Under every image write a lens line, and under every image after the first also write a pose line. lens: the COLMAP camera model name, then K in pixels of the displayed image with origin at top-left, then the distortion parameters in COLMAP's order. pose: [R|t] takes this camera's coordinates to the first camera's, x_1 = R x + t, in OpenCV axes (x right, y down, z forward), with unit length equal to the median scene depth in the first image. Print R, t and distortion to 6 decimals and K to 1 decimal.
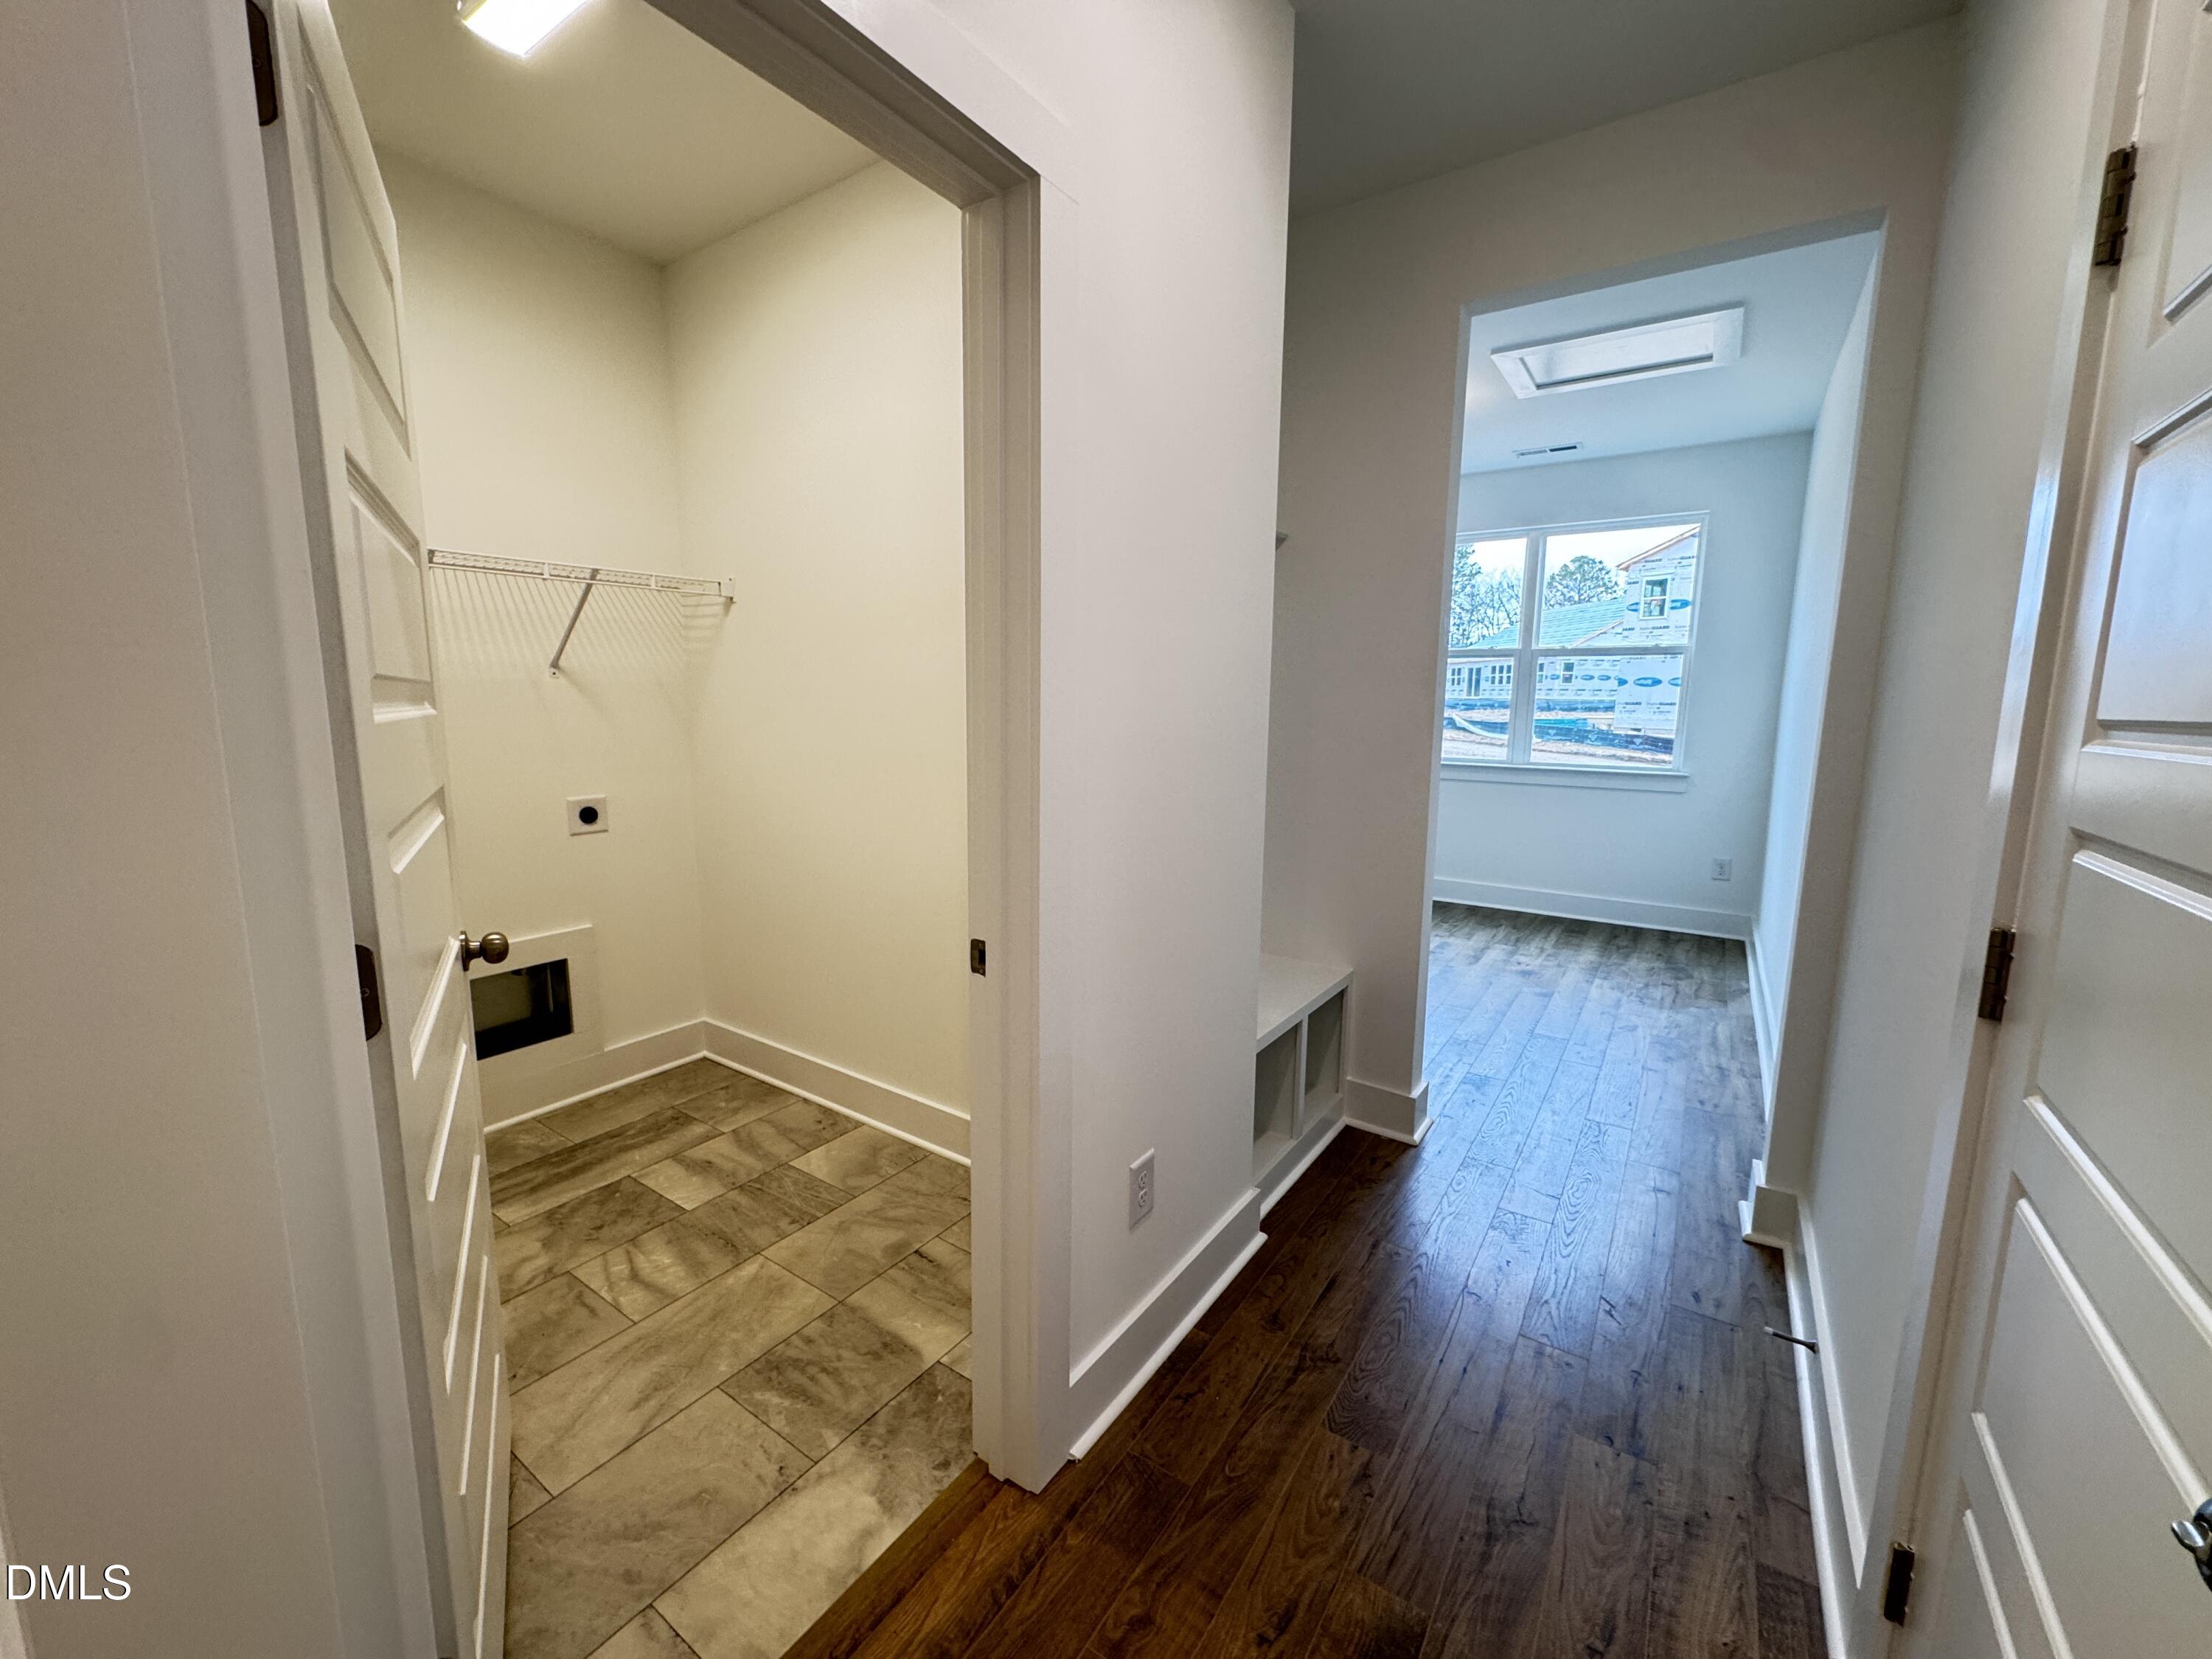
lens RADIAL K [[881.3, 0, 1104.6], [0, 881.3, 824.8], [0, 0, 1]] dist [-0.003389, 0.000205]
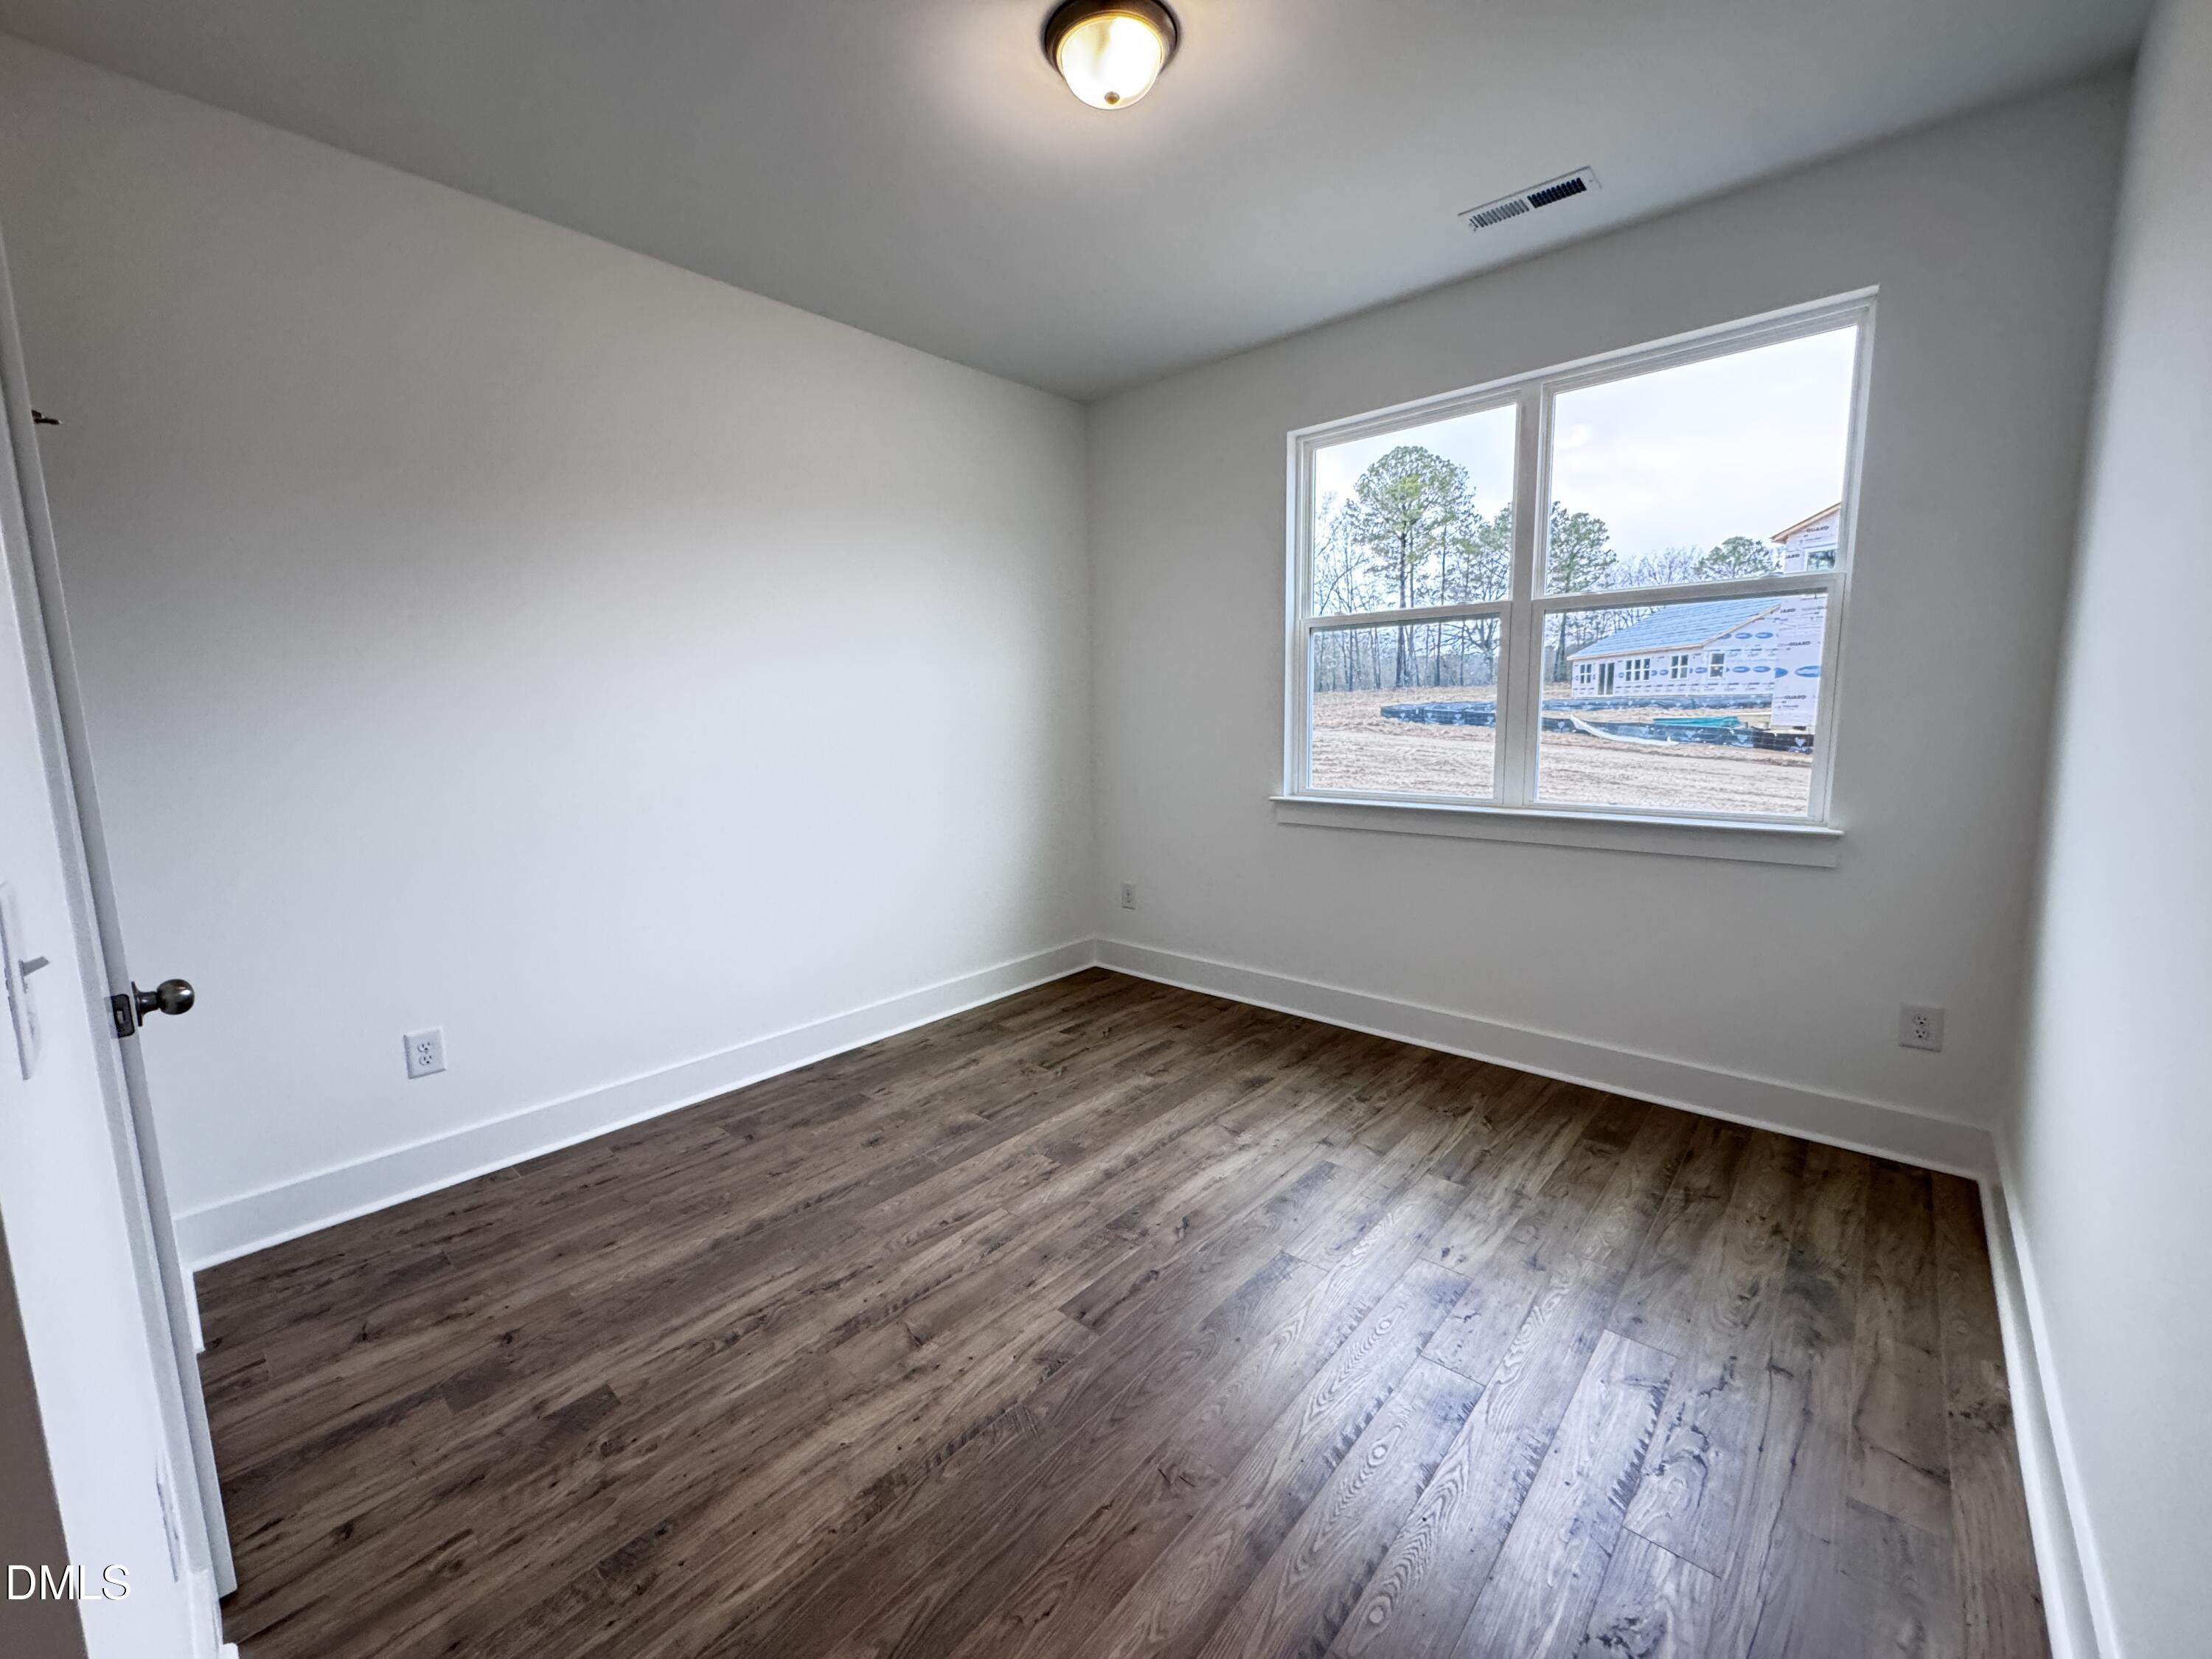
lens RADIAL K [[881.3, 0, 1104.6], [0, 881.3, 824.8], [0, 0, 1]] dist [-0.003389, 0.000205]
pose [[0.991252, -0.010527, -0.131561, 0.322753], [0.008838, 0.999871, -0.013414, -0.058888], [0.131685, 0.012134, 0.991217, 0.463528]]
